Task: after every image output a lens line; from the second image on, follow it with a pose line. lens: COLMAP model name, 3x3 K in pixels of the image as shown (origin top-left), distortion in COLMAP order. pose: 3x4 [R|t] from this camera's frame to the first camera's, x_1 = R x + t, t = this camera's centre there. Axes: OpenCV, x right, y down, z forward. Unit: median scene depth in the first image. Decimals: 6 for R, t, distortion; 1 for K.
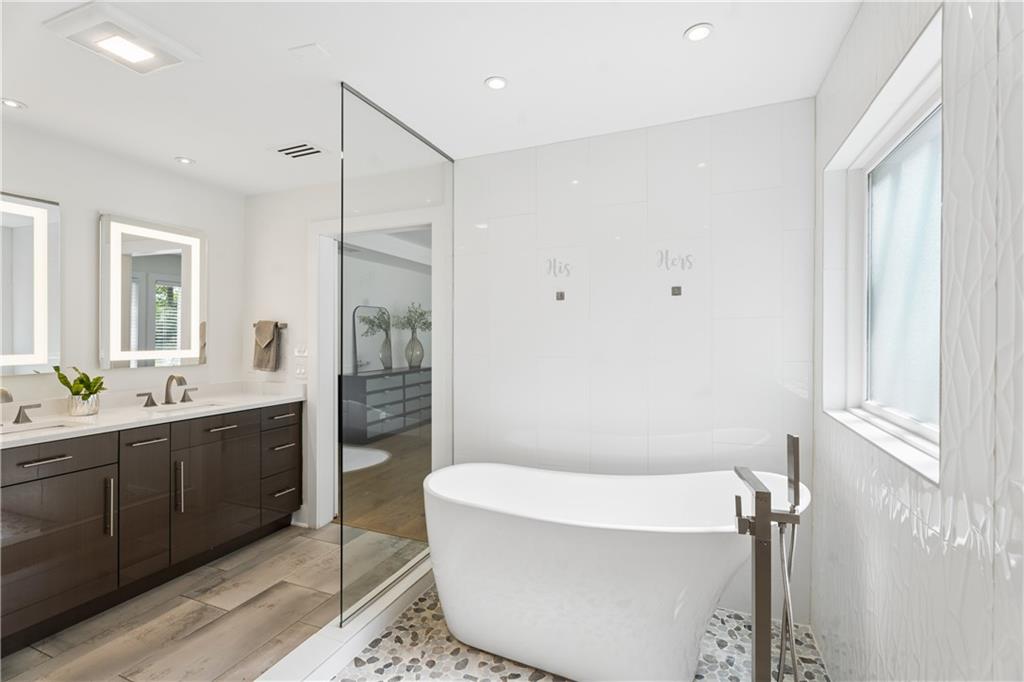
lens RADIAL K [[454.5, 0, 512.0], [0, 454.5, 341.0], [0, 0, 1]] dist [0.000955, 0.000075]
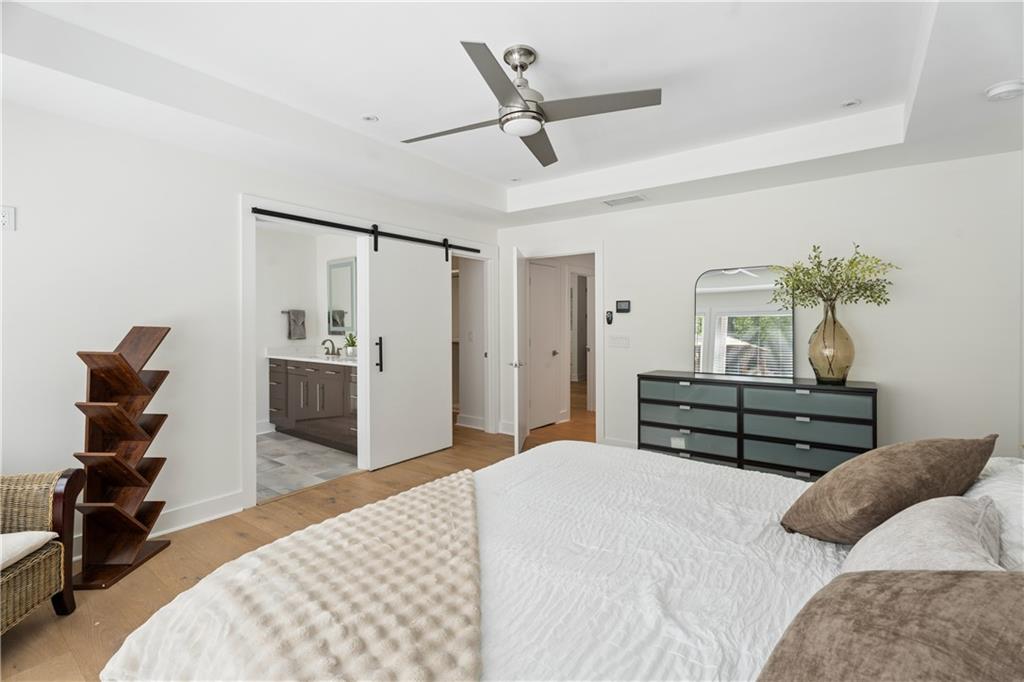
lens RADIAL K [[454.5, 0, 512.0], [0, 454.5, 341.0], [0, 0, 1]] dist [0.000955, 0.000075]
pose [[-0.241133, 0.033204, -0.969924, 0.326218], [-0.005784, 0.999348, 0.035649, 0.000545], [0.970475, 0.014206, -0.240784, 0.799191]]
